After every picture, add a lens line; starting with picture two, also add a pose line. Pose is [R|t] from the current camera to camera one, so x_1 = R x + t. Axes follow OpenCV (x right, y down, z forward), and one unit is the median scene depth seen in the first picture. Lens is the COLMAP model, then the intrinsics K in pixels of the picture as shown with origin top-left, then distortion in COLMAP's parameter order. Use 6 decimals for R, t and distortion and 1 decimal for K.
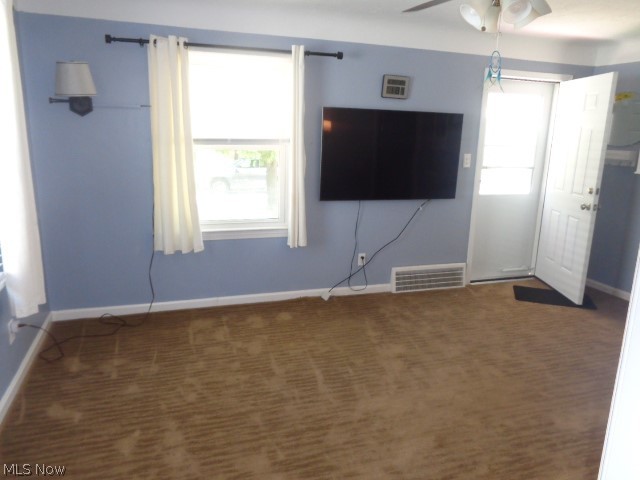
lens RADIAL K [[481.5, 0, 320.9], [0, 481.5, 239.3], [0, 0, 1]] dist [0.001363, 0.010533]
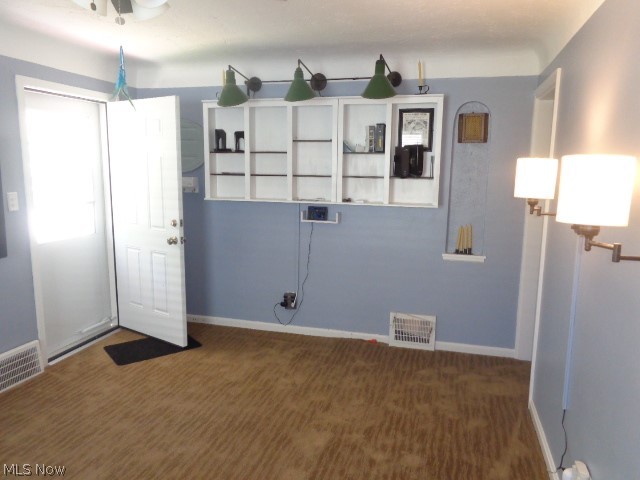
lens RADIAL K [[481.5, 0, 318.4], [0, 481.5, 239.4], [0, 0, 1]] dist [0.001363, 0.010533]
pose [[0.565280, -0.151908, 0.810791, -0.030297], [0.187170, 0.980881, 0.053282, -0.065607], [-0.803384, 0.121637, 0.582905, 0.244481]]
